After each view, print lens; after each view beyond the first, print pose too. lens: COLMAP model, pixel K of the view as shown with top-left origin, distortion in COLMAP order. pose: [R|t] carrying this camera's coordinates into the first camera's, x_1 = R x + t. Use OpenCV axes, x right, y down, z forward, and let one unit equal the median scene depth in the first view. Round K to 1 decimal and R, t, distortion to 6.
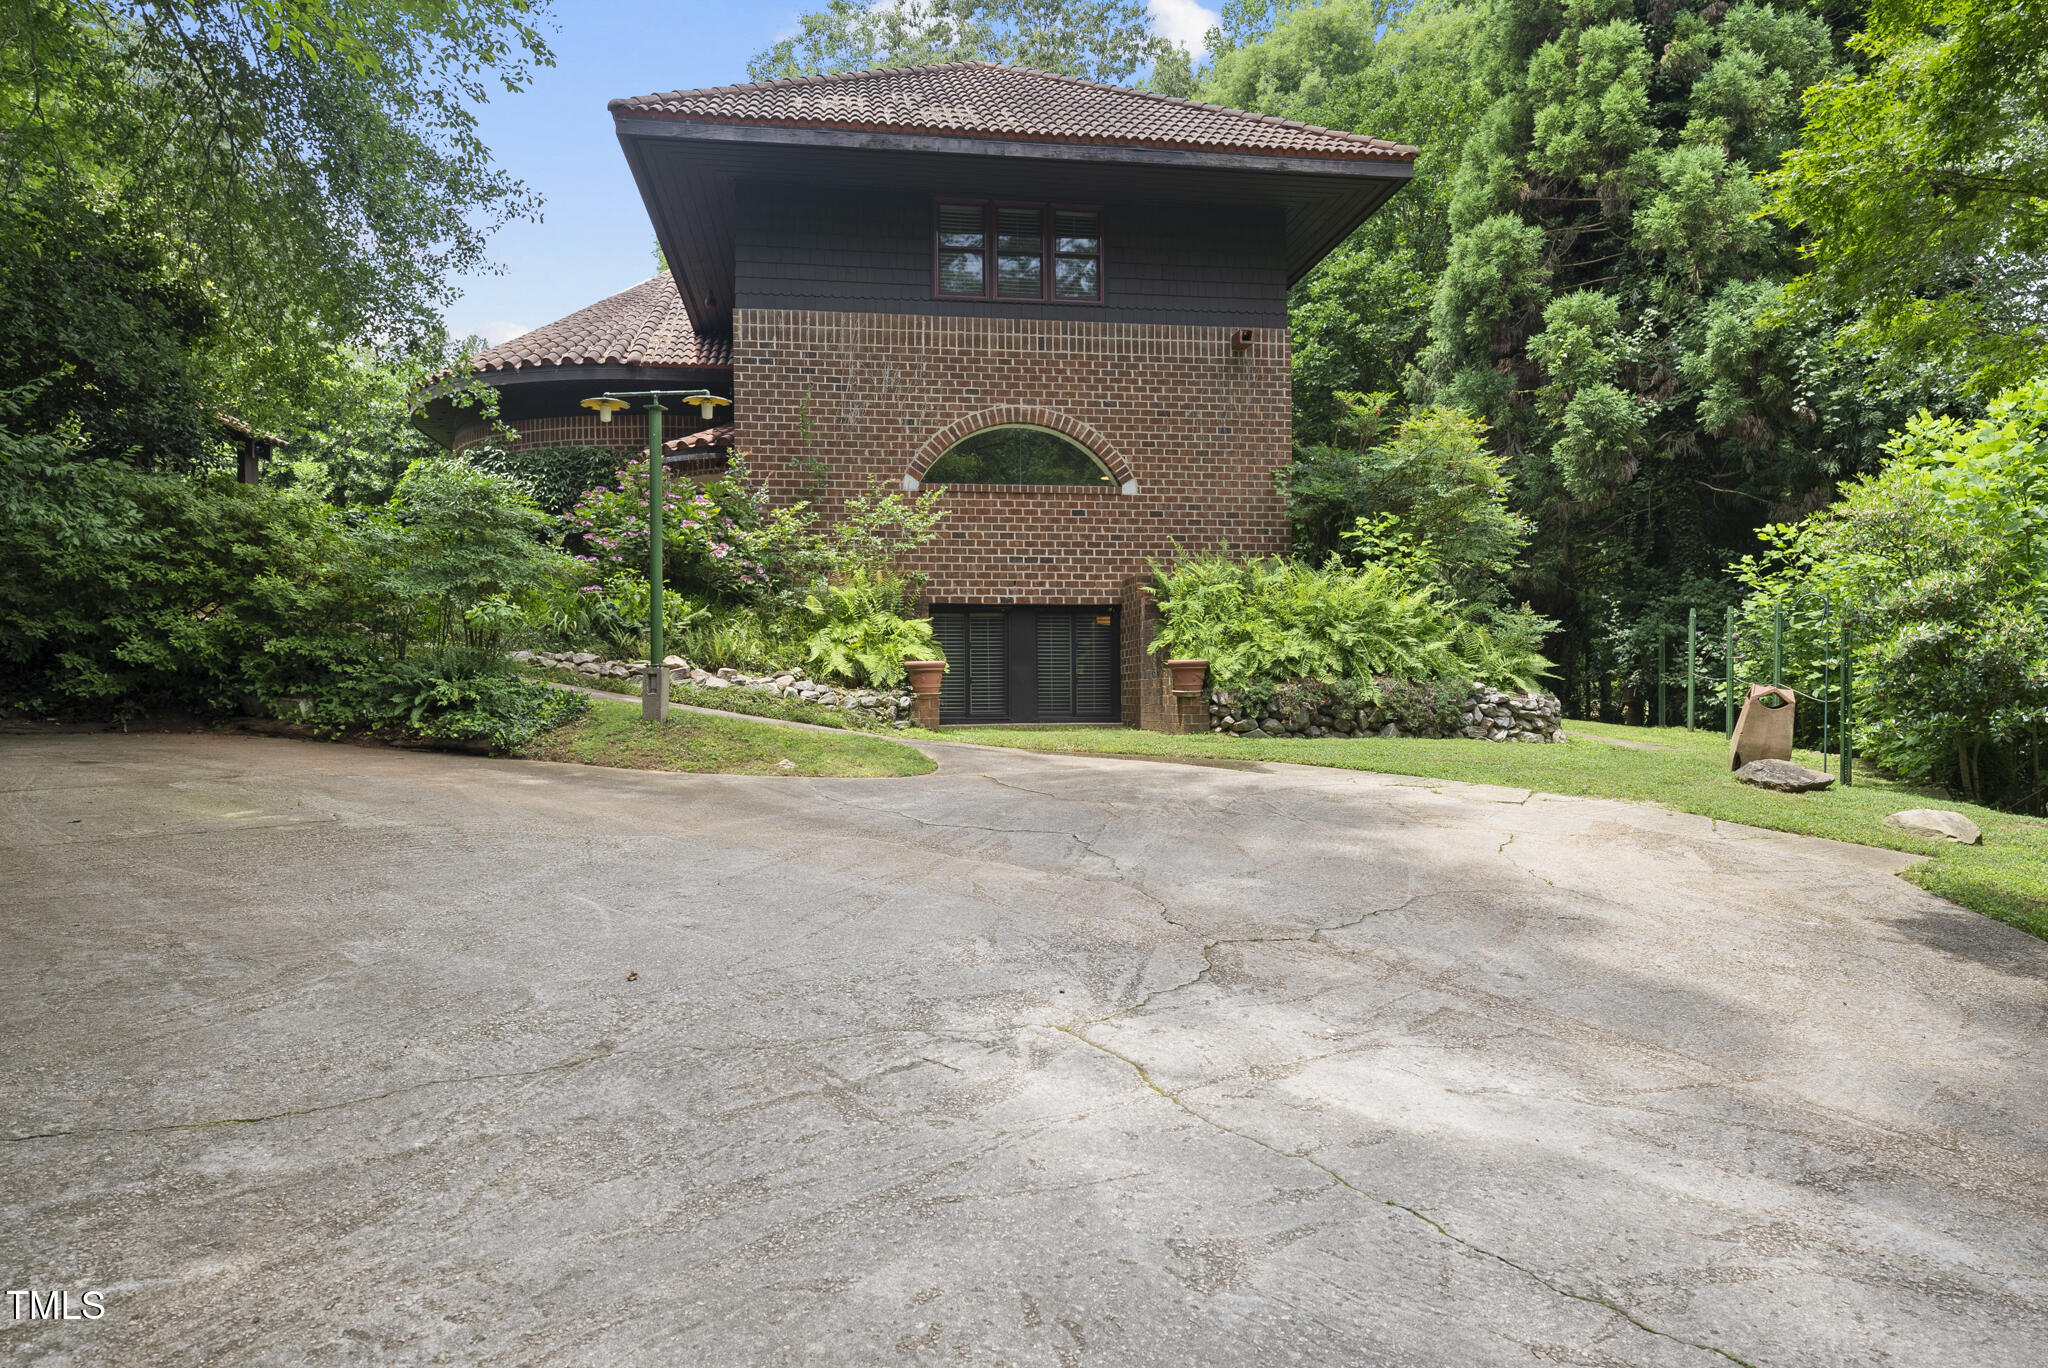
lens RADIAL K [[1288.9, 0, 1024.0], [0, 1288.9, 684.0], [0, 0, 1]] dist [0.010621, 0.000320]
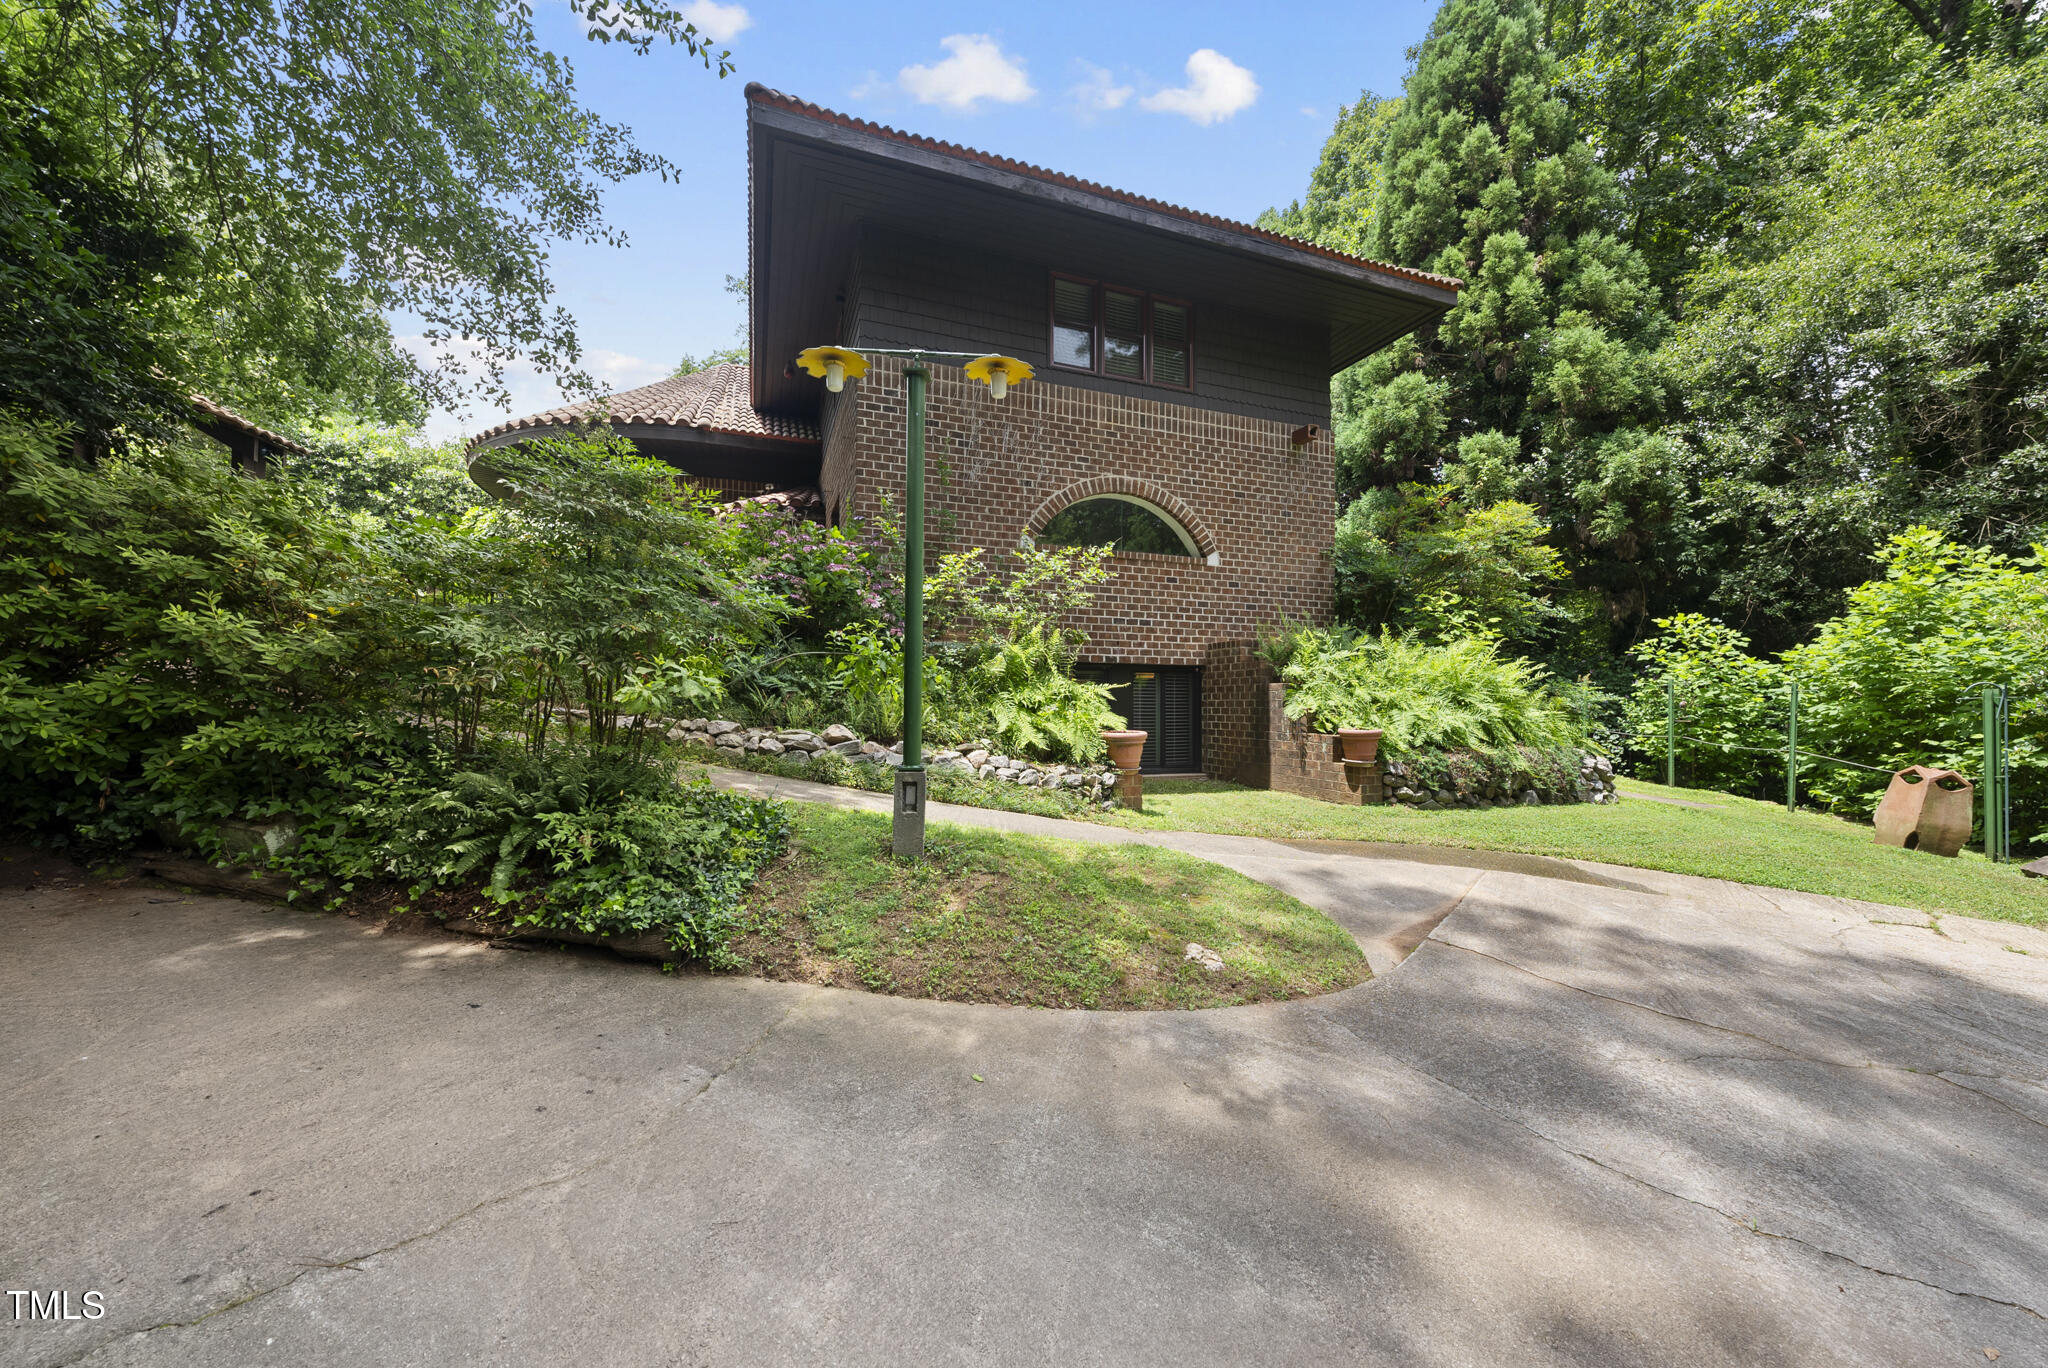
lens RADIAL K [[742.9, 0, 1024.0], [0, 742.9, 684.0], [0, 0, 1]] dist [-0.000346, 0.000082]
pose [[0.977448, 0.017686, 0.210433, -0.211741], [-0.015242, 0.999796, -0.013230, -0.035983], [-0.210624, 0.009724, 0.977519, 0.424606]]
